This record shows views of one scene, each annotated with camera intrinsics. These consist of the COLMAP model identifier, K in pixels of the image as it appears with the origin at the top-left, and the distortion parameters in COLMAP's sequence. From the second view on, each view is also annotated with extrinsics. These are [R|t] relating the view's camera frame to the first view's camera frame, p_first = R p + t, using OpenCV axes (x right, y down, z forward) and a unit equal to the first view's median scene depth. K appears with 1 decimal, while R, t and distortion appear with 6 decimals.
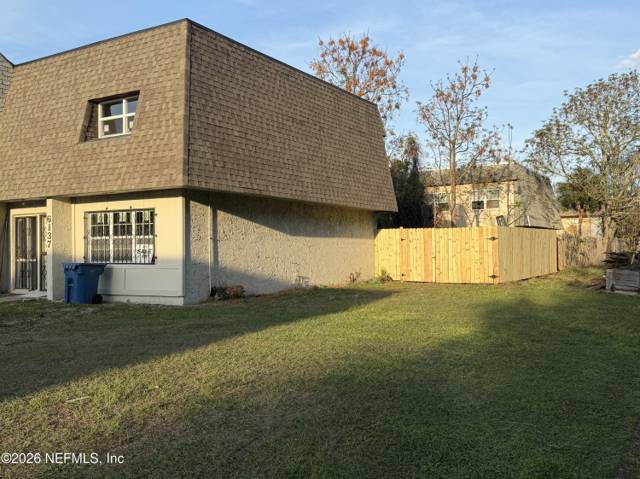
lens RADIAL K [[626.8, 0, 320.5], [0, 626.8, 240.2], [0, 0, 1]] dist [0.134490, -0.003990]
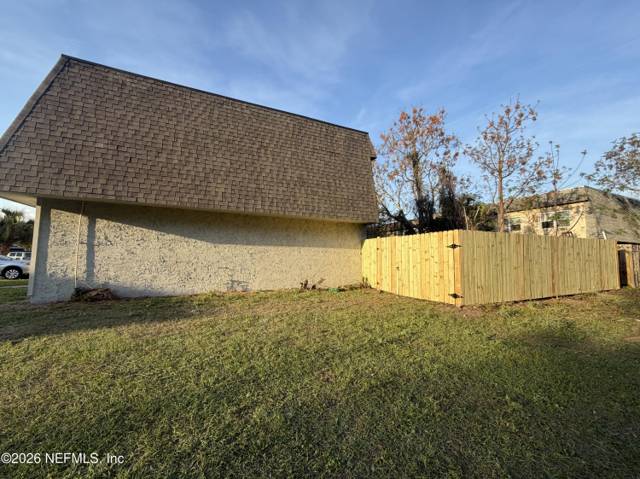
lens RADIAL K [[255.7, 0, 318.4], [0, 255.7, 239.8], [0, 0, 1]] dist [-0.000265, 0.000317]
pose [[0.823188, -0.022672, -0.567315, 0.309323], [-0.009631, 0.998501, -0.053879, 0.008130], [0.567687, 0.049817, 0.821736, 0.641533]]
